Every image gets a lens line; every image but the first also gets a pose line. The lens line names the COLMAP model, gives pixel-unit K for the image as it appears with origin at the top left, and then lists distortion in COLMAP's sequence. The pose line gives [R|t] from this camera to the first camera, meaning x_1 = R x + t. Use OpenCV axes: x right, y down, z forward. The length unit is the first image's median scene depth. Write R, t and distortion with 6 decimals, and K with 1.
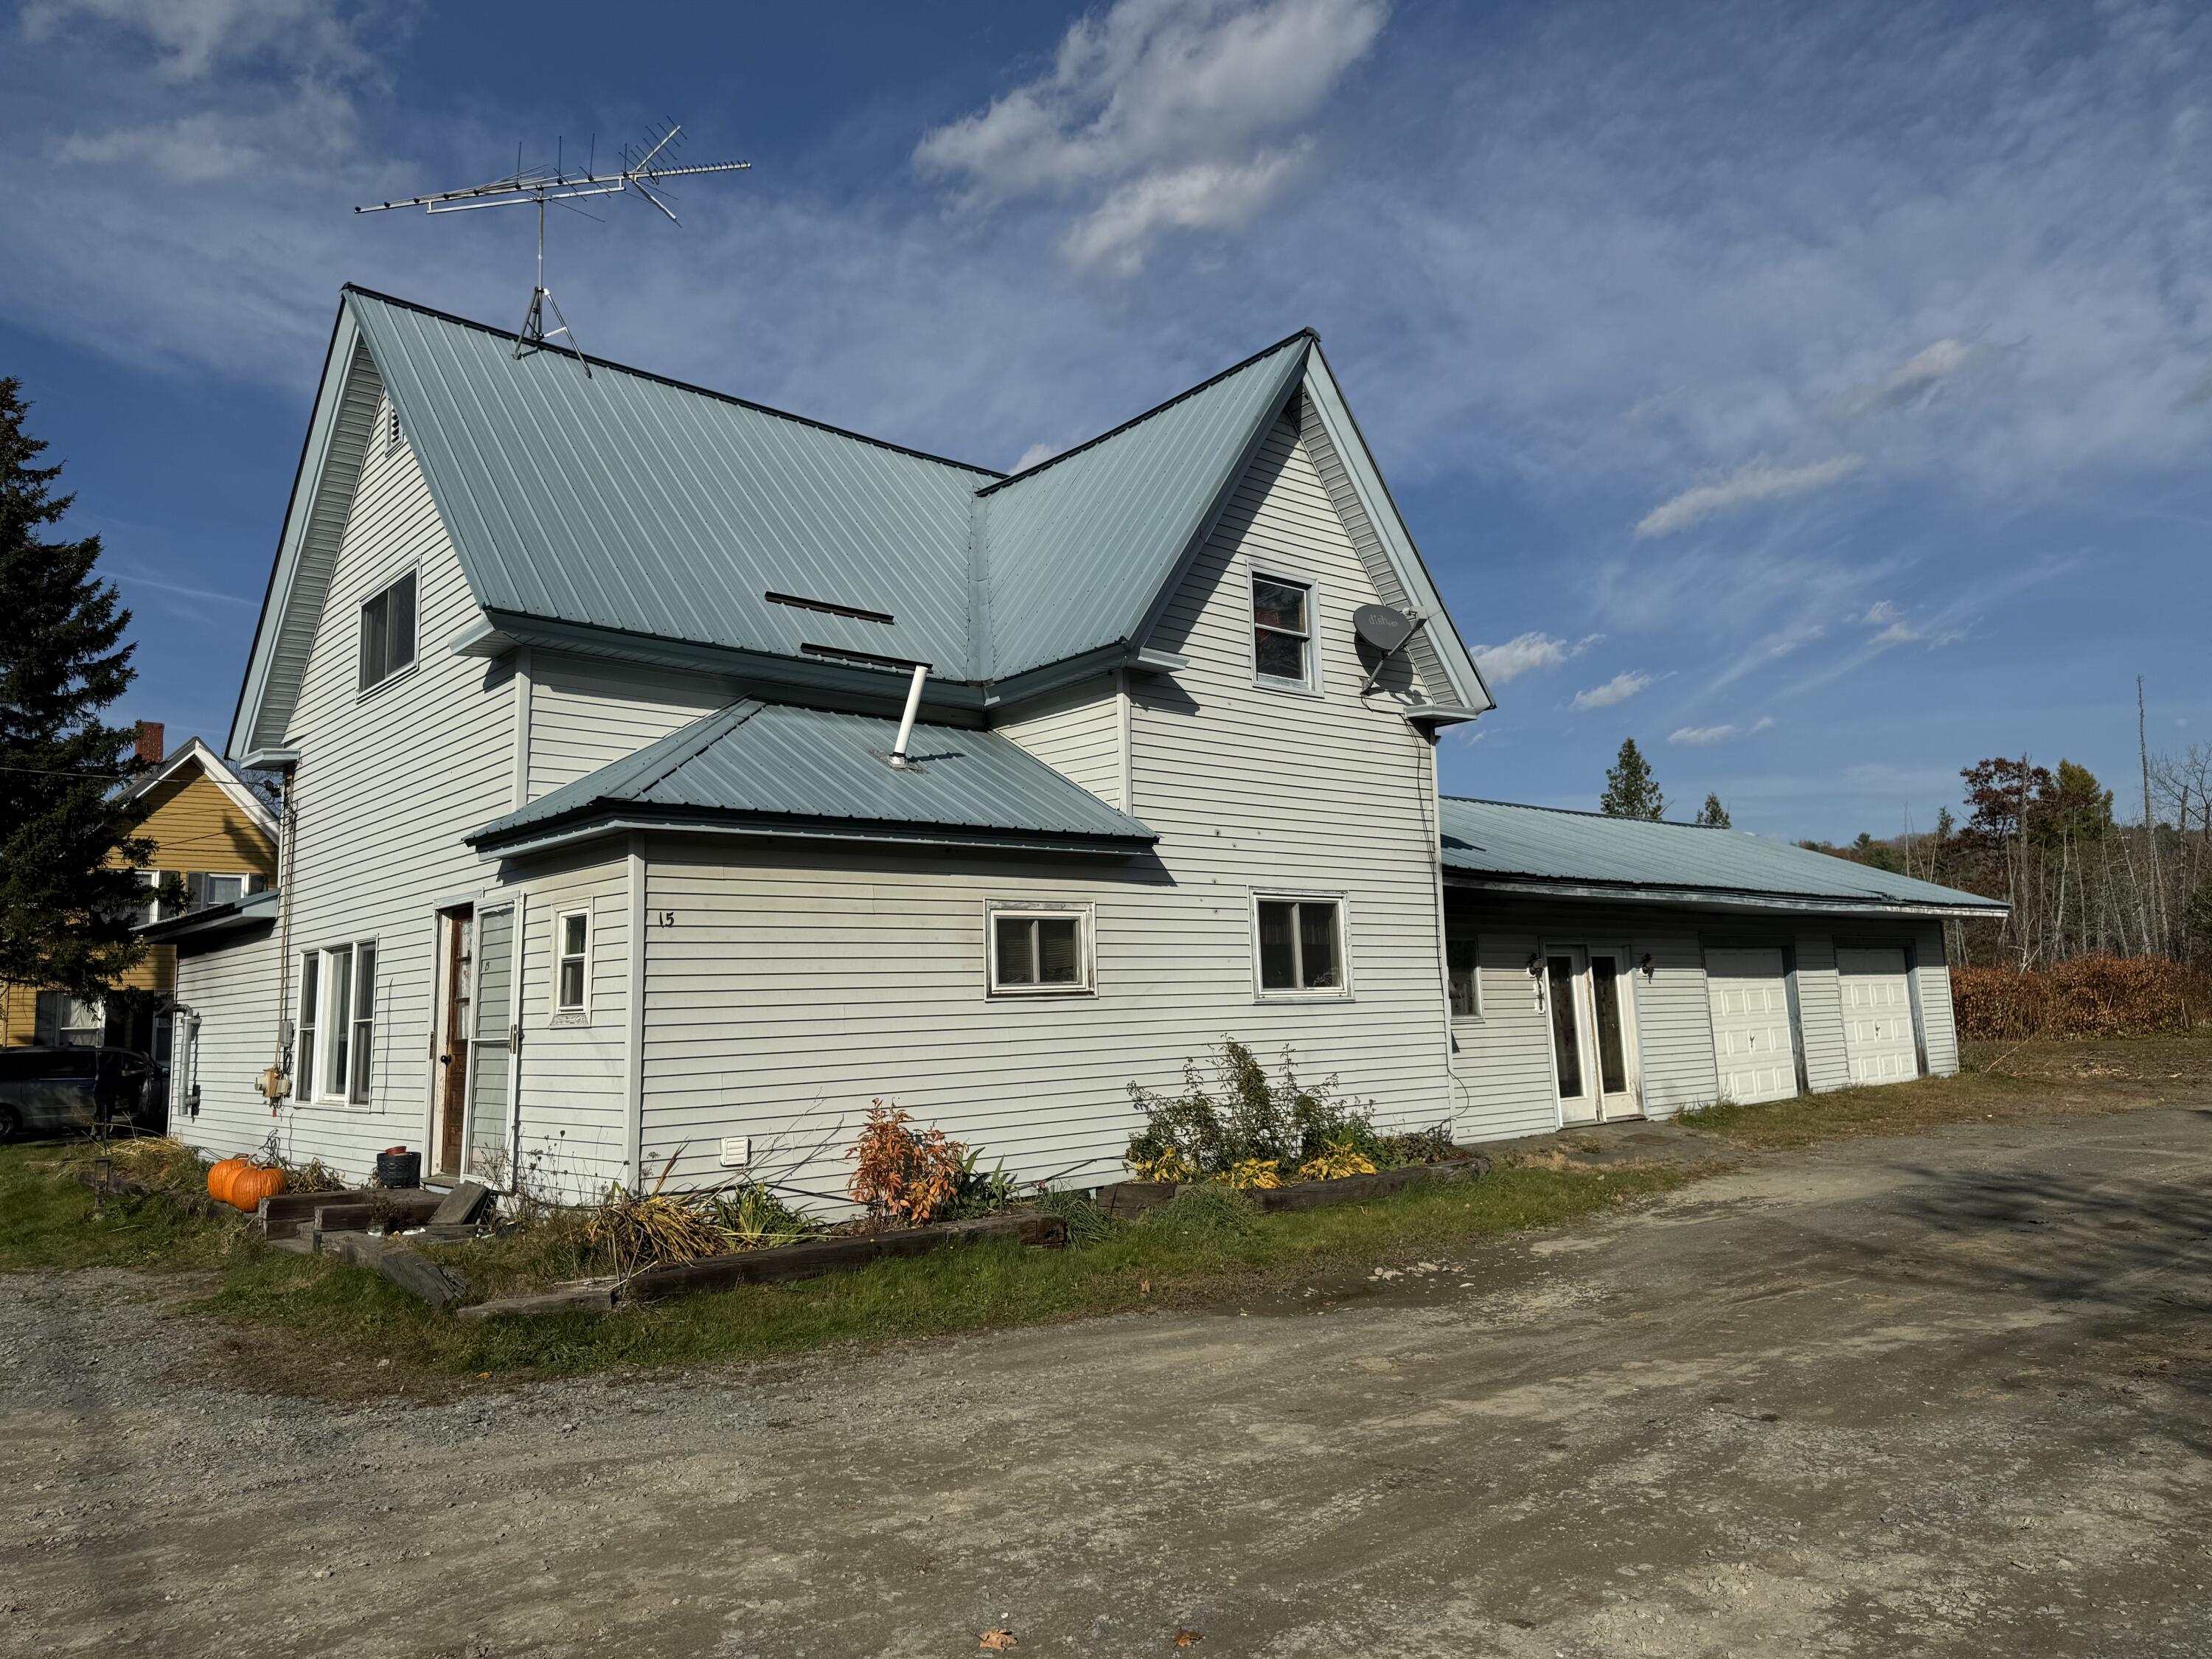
lens RADIAL K [[1549.6, 0, 1113.3], [0, 1549.6, 810.0], [0, 0, 1]] dist [0.060046, -0.062593]
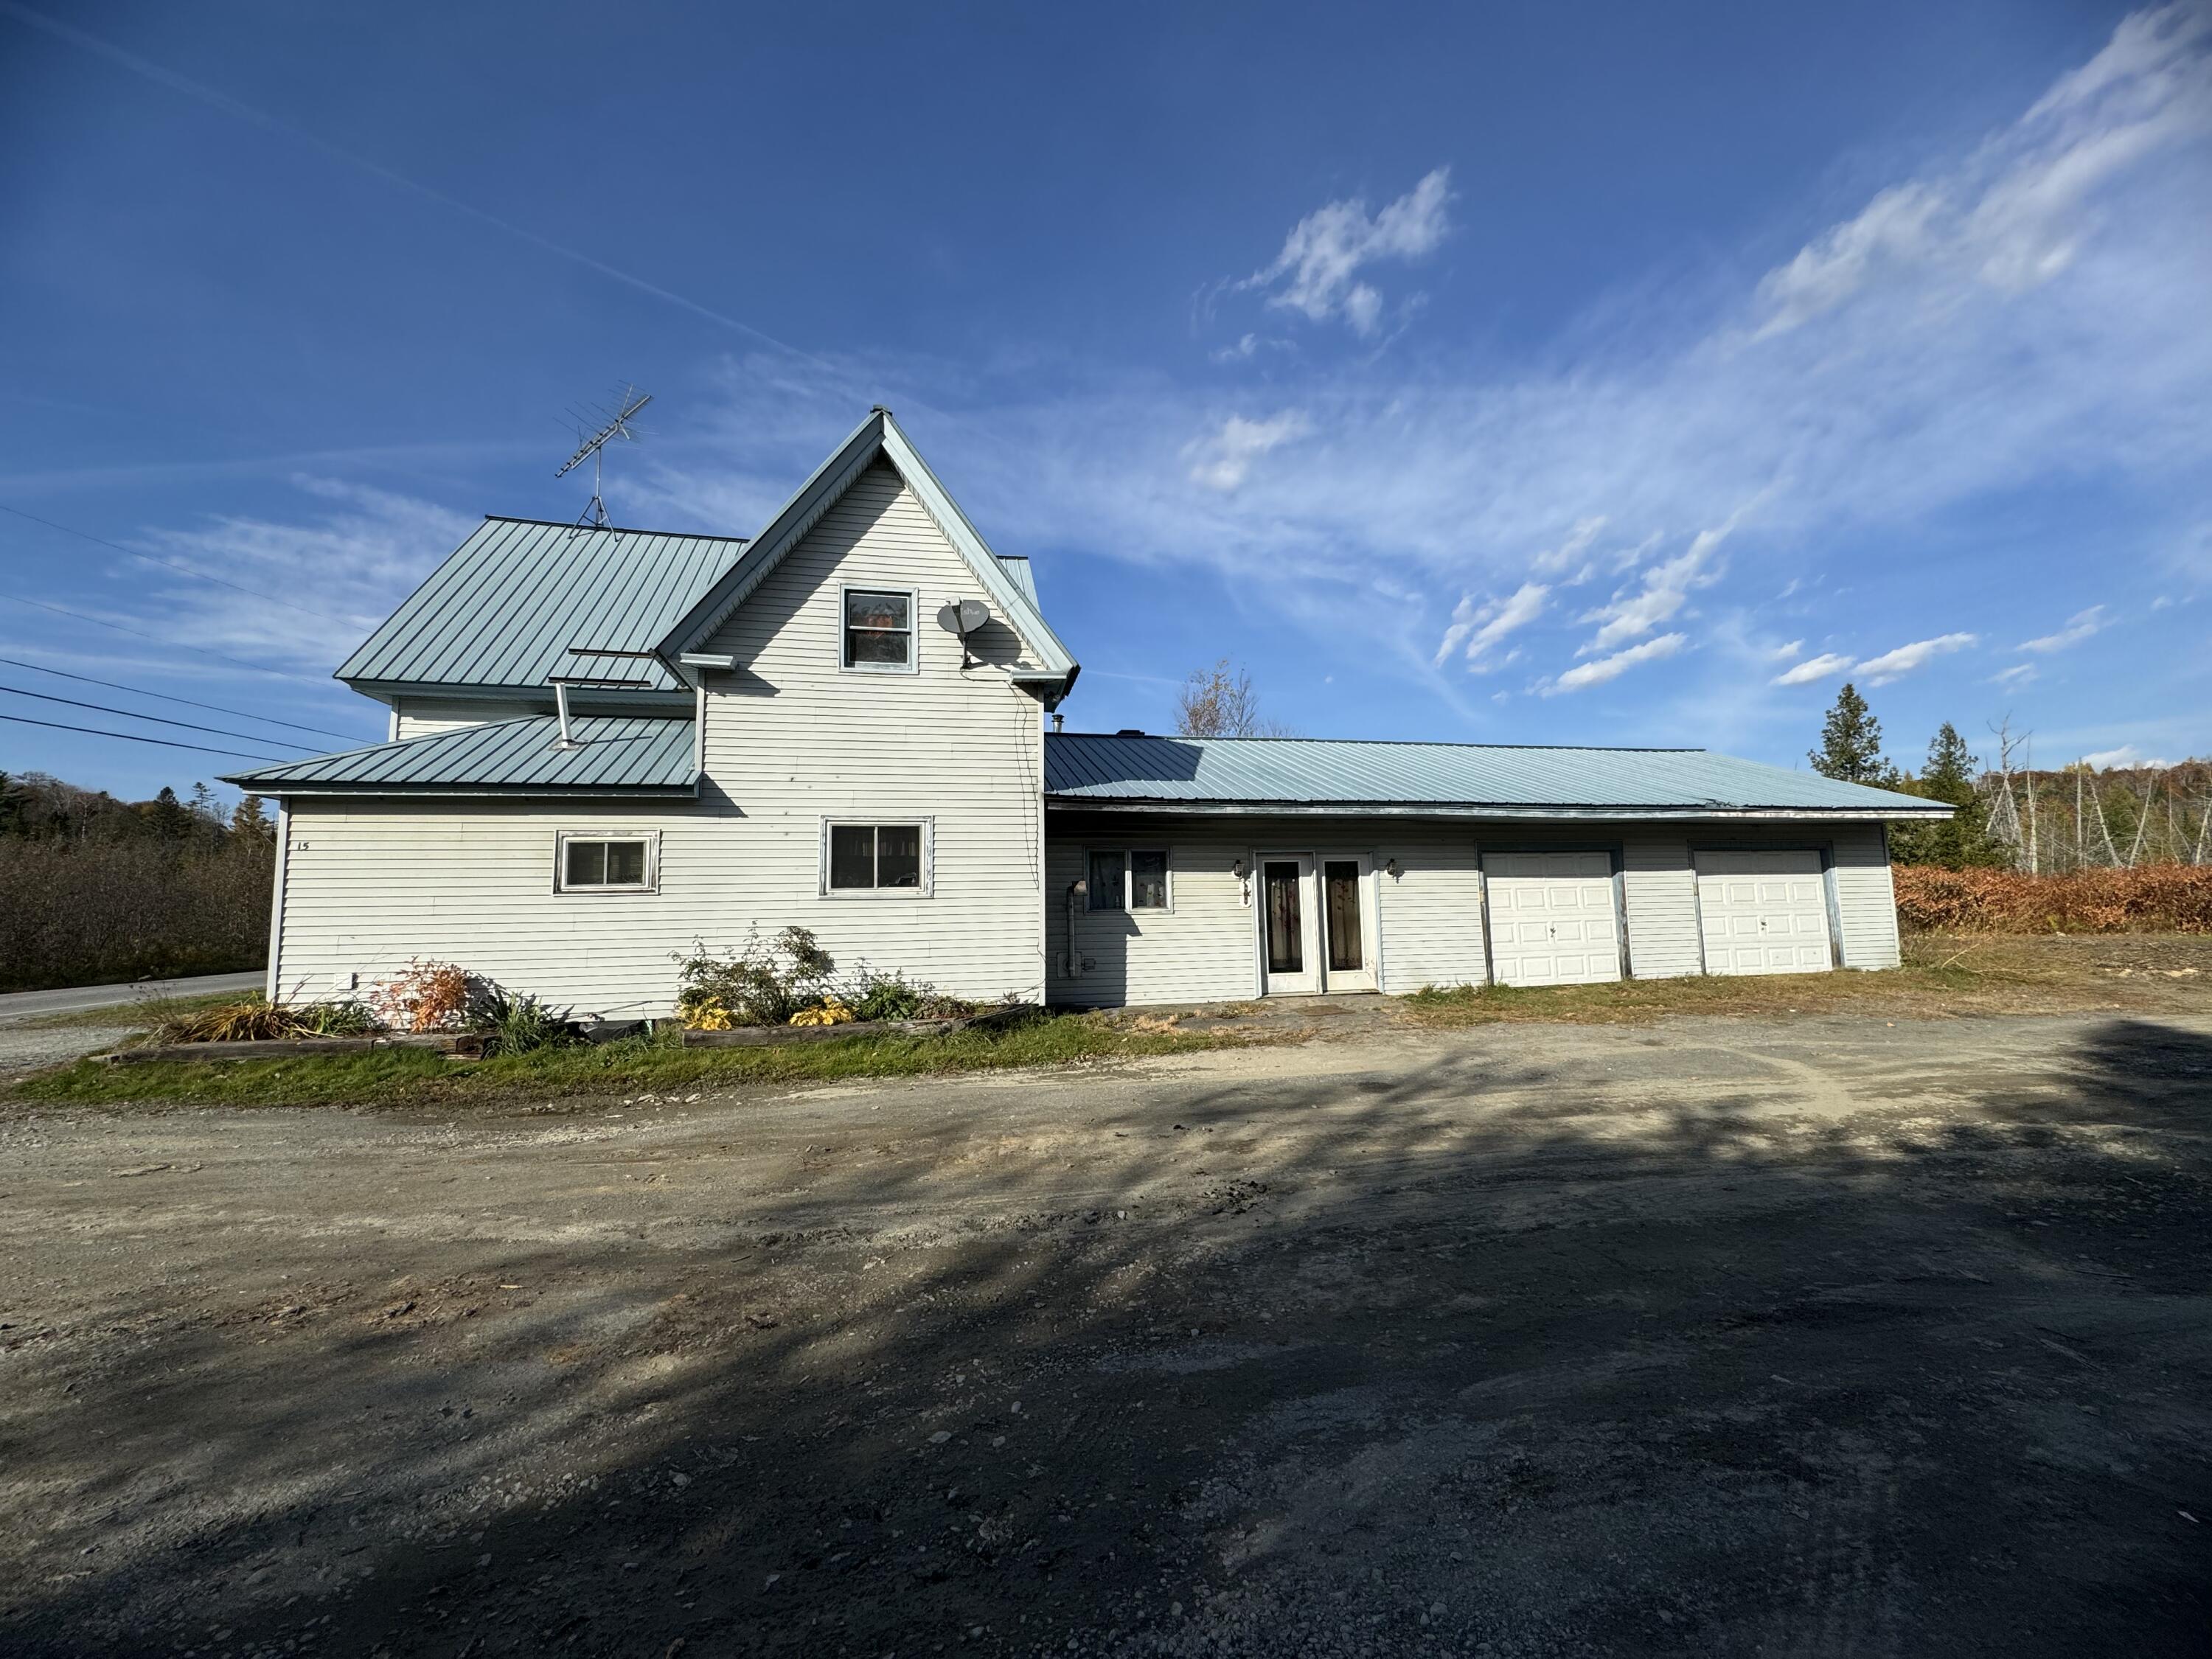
lens RADIAL K [[872.0, 0, 1106.1], [0, 872.0, 823.7], [0, 0, 1]] dist [-0.000278, -0.000076]
pose [[0.868588, -0.028080, -0.494739, 0.631395], [0.053014, 0.997929, 0.036435, 0.037475], [0.492691, -0.057875, 0.868277, 0.398418]]
